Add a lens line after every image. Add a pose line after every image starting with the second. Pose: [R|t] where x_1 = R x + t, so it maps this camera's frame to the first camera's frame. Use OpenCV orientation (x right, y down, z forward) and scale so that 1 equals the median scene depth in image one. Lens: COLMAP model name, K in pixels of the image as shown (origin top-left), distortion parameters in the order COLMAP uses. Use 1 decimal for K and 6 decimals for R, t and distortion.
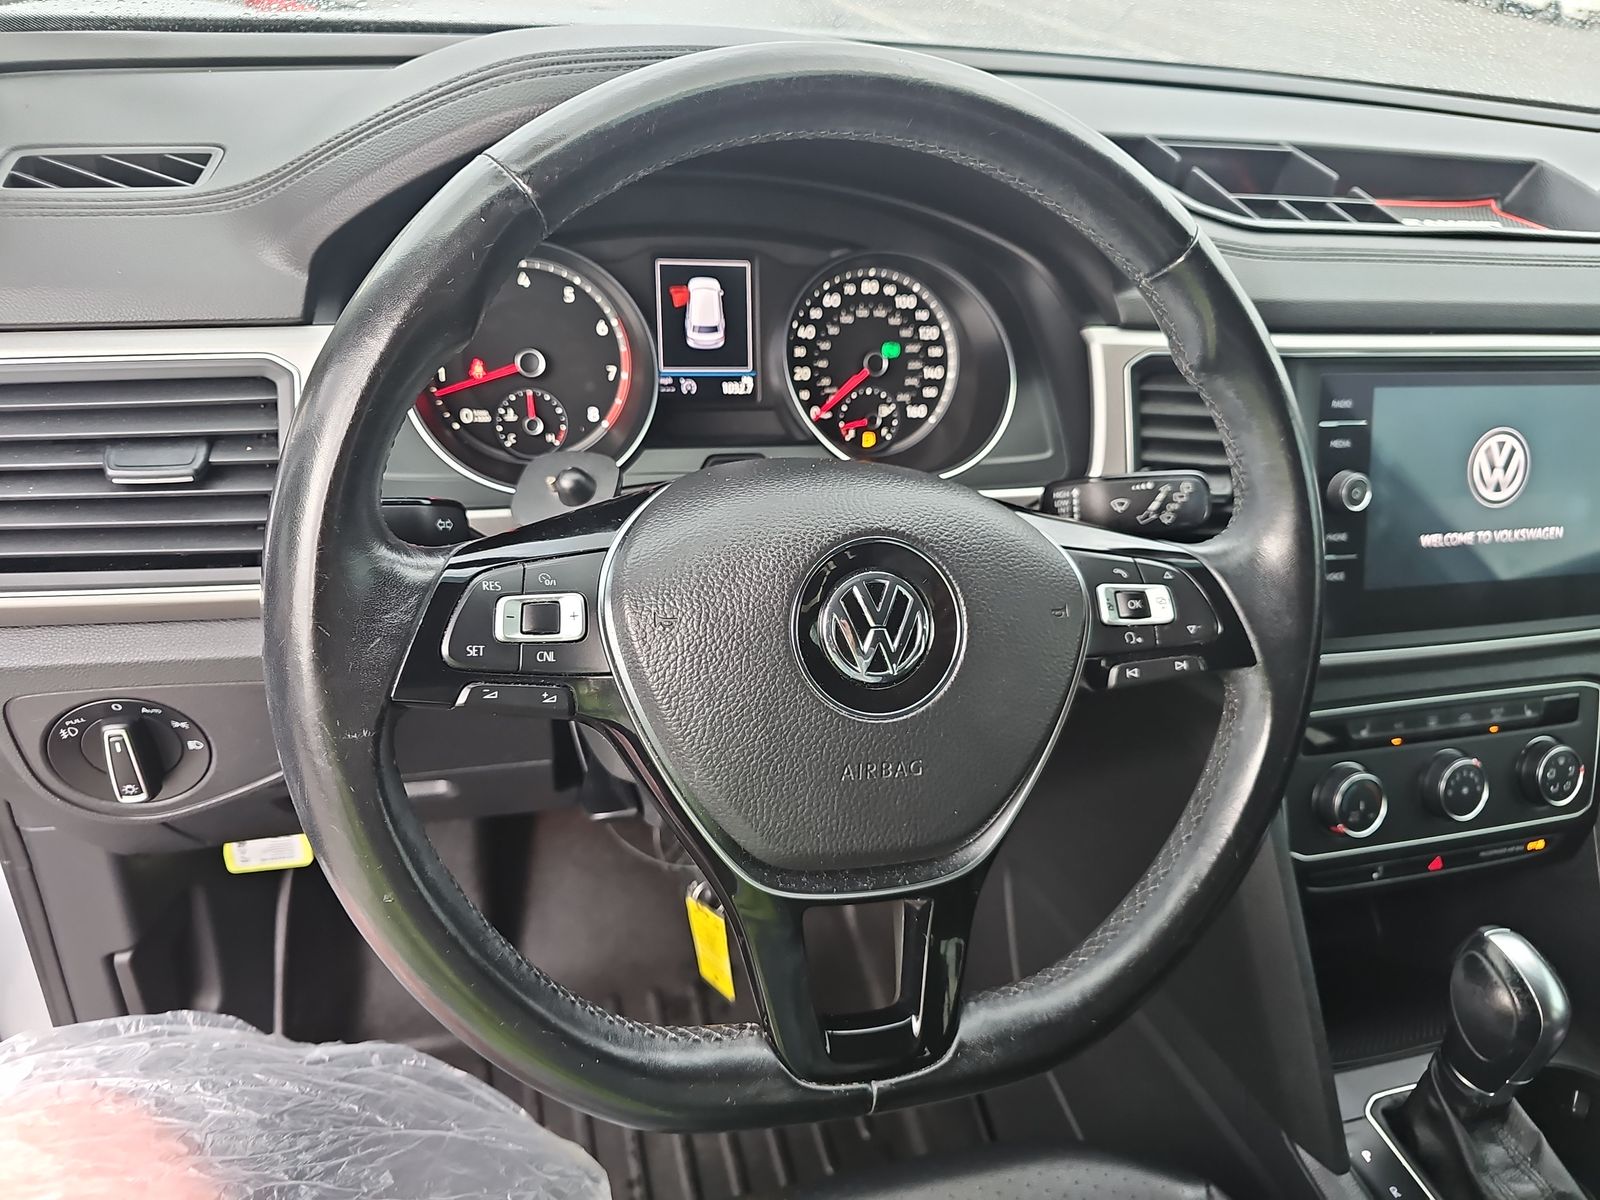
lens RADIAL K [[1094.9, 0, 794.6], [0, 1094.9, 612.8], [0, 0, 1]] dist [0.043324, -0.050061]
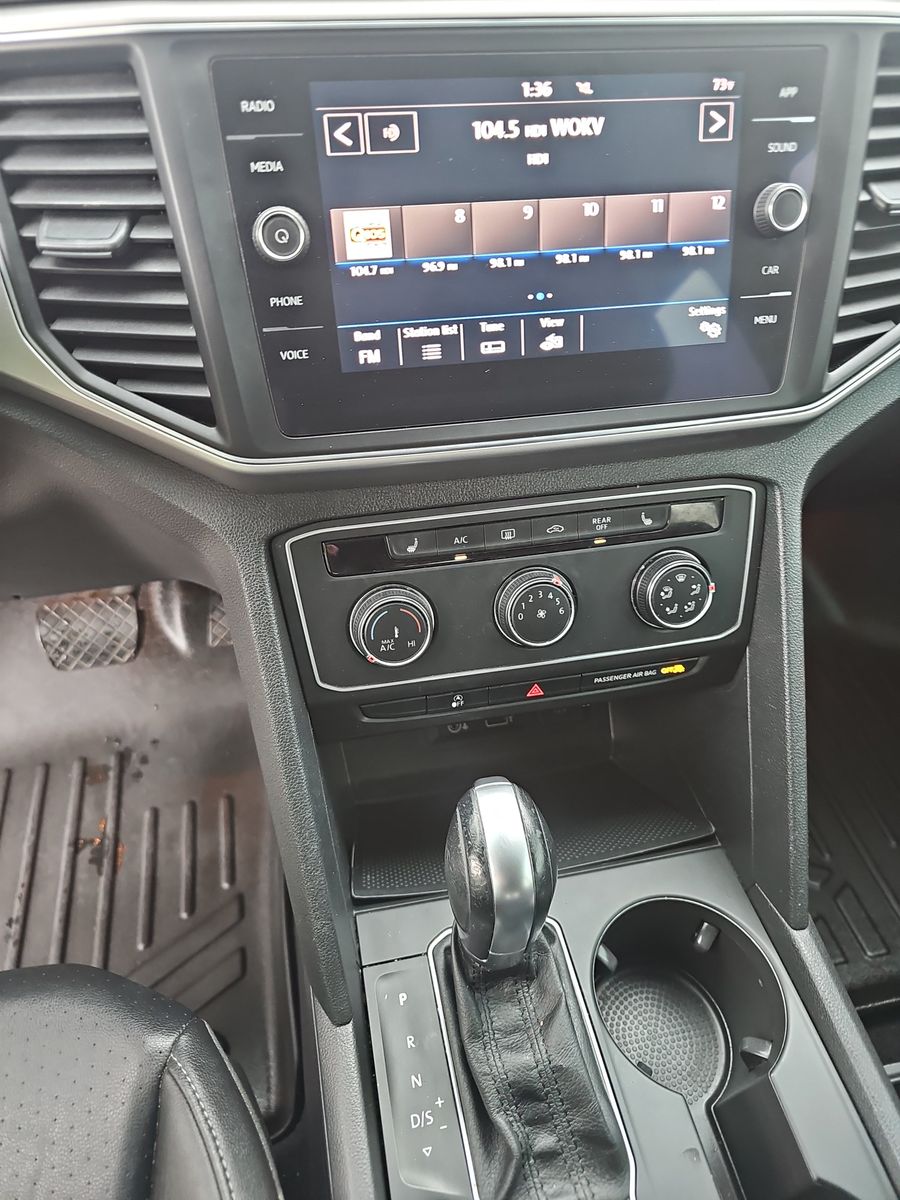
lens RADIAL K [[821.2, 0, 450.0], [0, 821.2, 600.0], [0, 0, 1]] dist [0.043324, -0.050061]
pose [[0.993616, 0.000936, -0.112813, 0.589175], [0.021058, 0.980853, 0.193606, 0.023944], [0.110834, -0.194746, 0.974572, 0.357984]]
